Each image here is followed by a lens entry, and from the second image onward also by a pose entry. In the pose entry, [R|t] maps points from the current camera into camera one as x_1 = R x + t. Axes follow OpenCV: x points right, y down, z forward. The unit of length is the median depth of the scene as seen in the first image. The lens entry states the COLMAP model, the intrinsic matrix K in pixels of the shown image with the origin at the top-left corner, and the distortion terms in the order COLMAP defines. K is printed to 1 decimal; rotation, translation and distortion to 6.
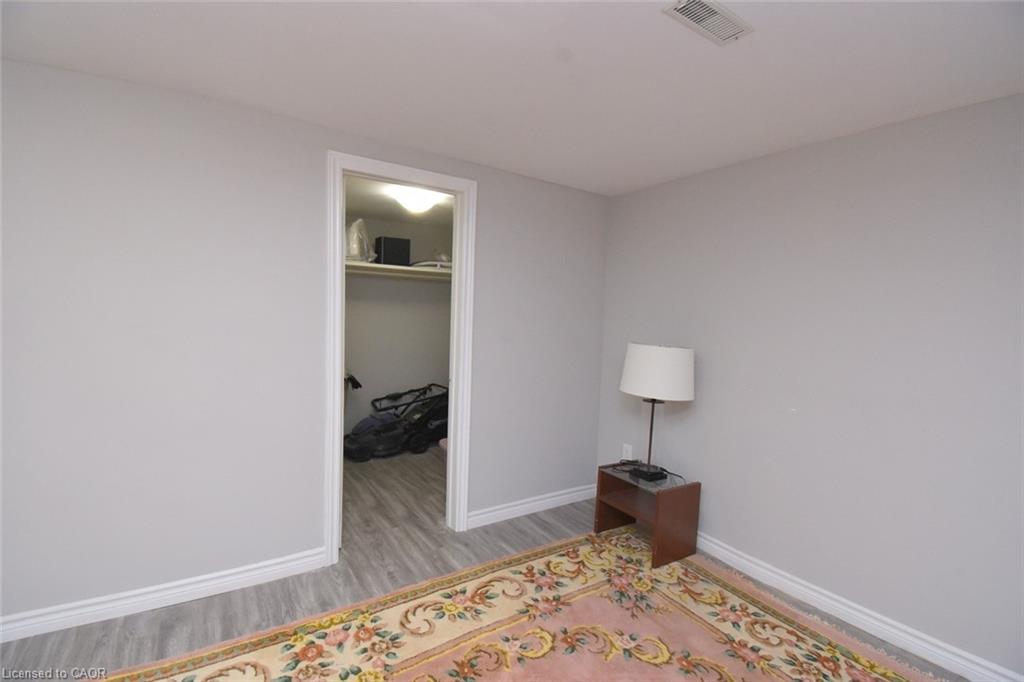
lens RADIAL K [[452.5, 0, 511.6], [0, 452.5, 338.6], [0, 0, 1]] dist [-0.000895, -0.013411]
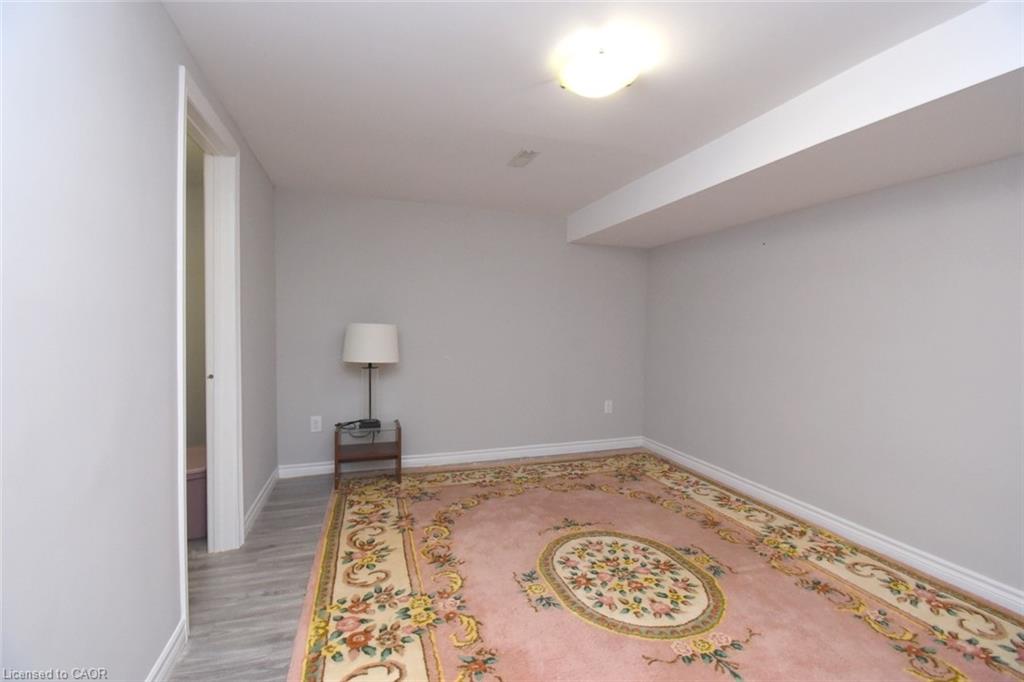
lens RADIAL K [[452.5, 0, 510.2], [0, 452.5, 337.6], [0, 0, 1]] dist [-0.000895, -0.013411]
pose [[0.269544, -0.065736, 0.960742, -1.011092], [0.063741, 0.996697, 0.050313, 0.018040], [-0.960876, 0.047677, 0.272844, 0.315890]]
